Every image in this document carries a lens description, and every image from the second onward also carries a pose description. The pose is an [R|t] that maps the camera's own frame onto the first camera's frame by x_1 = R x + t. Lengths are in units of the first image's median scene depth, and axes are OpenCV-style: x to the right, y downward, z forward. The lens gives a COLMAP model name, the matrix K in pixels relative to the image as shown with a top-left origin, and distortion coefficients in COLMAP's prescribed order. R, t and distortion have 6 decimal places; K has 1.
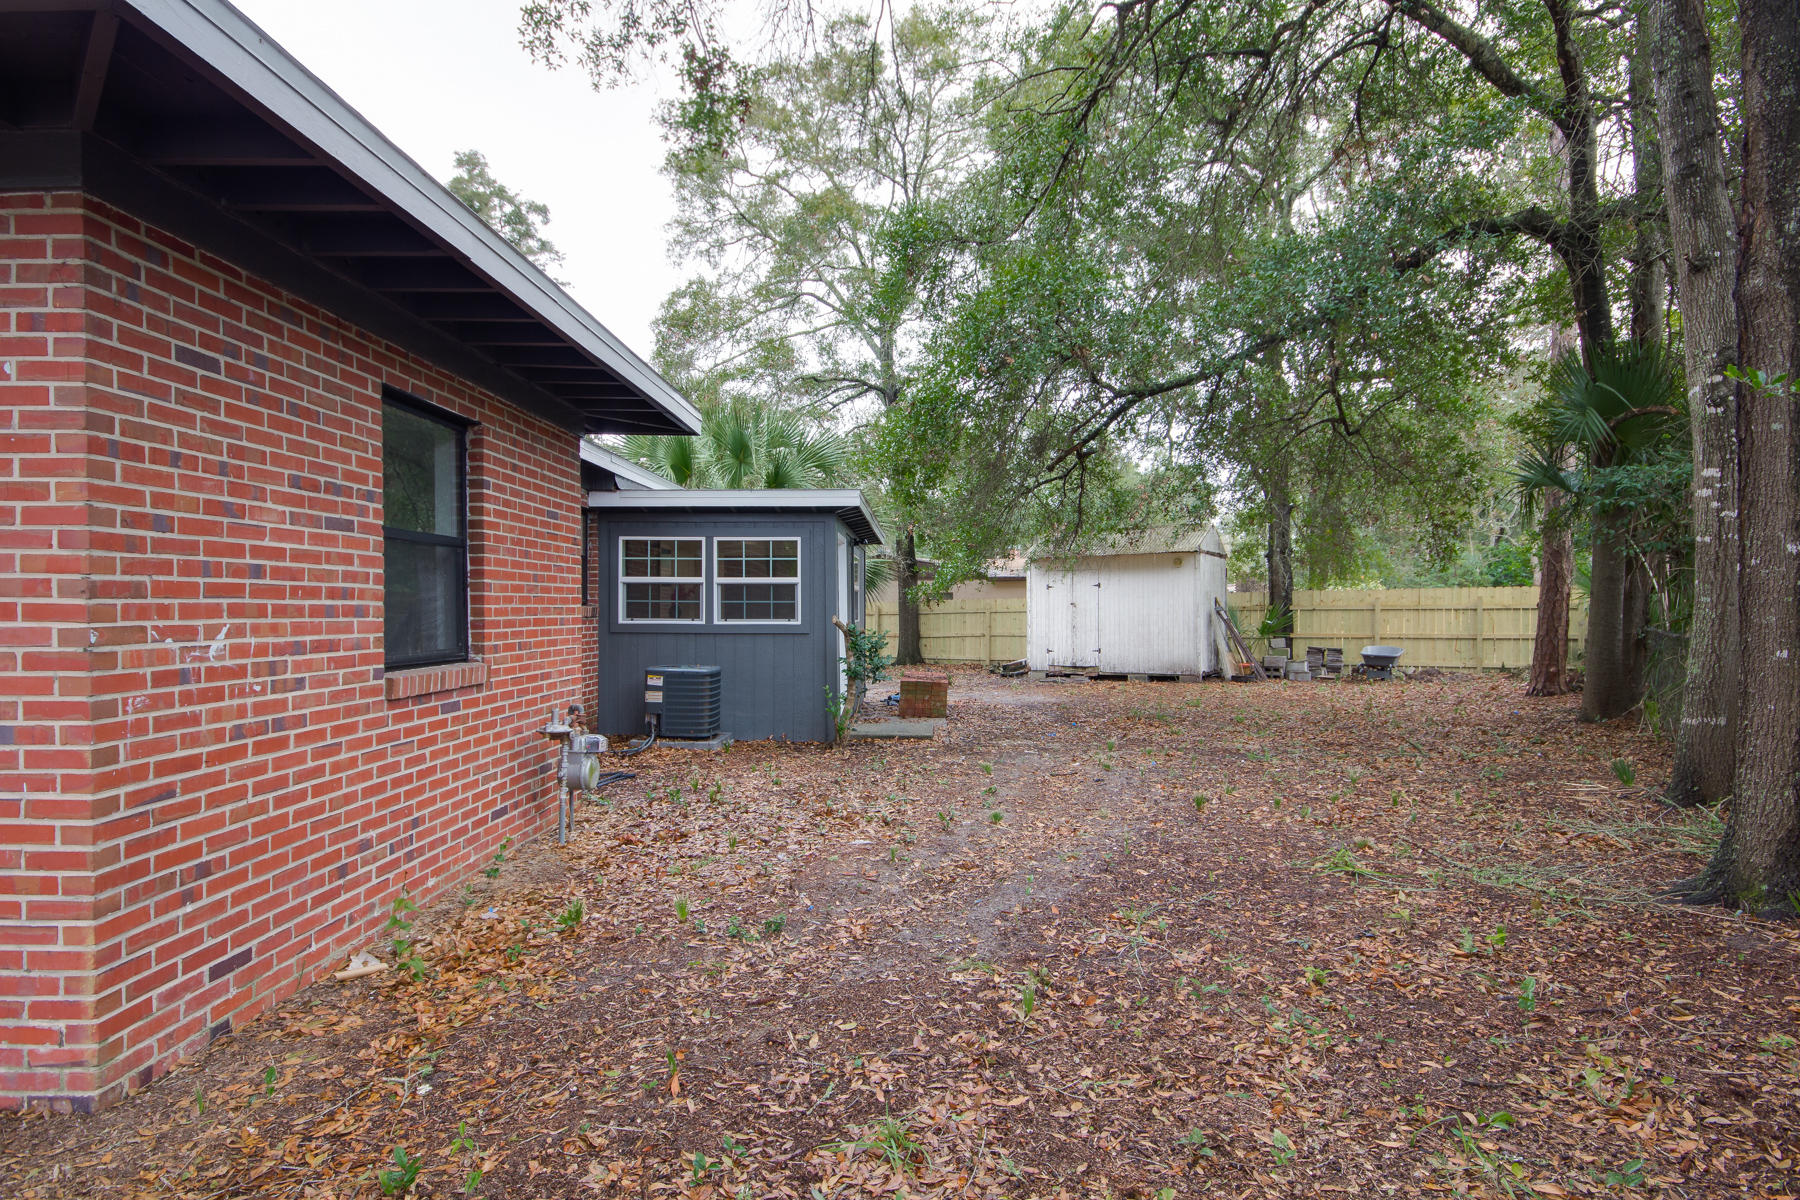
lens RADIAL K [[948.2, 0, 917.1], [0, 948.2, 609.6], [0, 0, 1]] dist [0.010115, 0.002804]
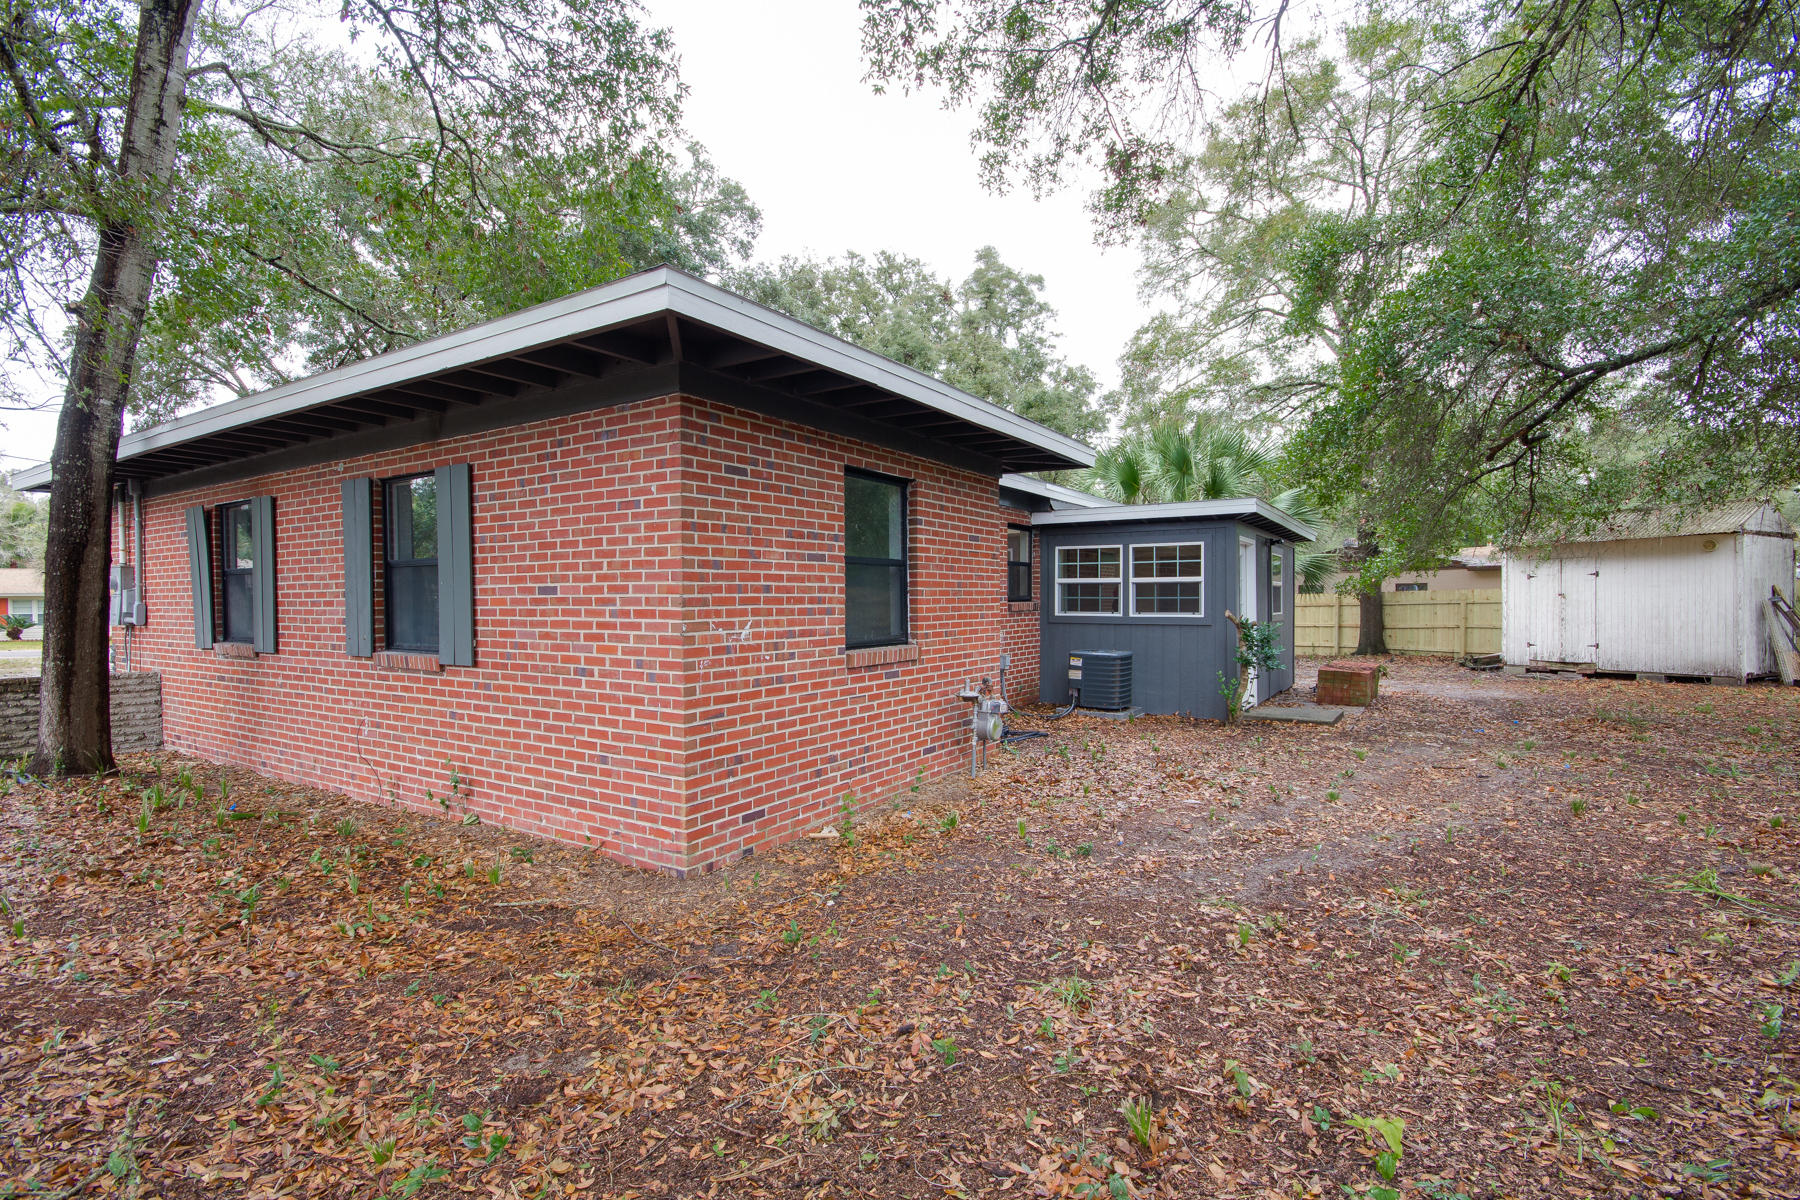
lens RADIAL K [[826.6, 0, 910.8], [0, 826.6, 600.7], [0, 0, 1]] dist [-0.003774, 0.000768]
pose [[0.853885, -0.003698, -0.520449, 0.221780], [0.004116, 0.999991, -0.000352, -0.013390], [0.520446, -0.001842, 0.853893, -0.095248]]
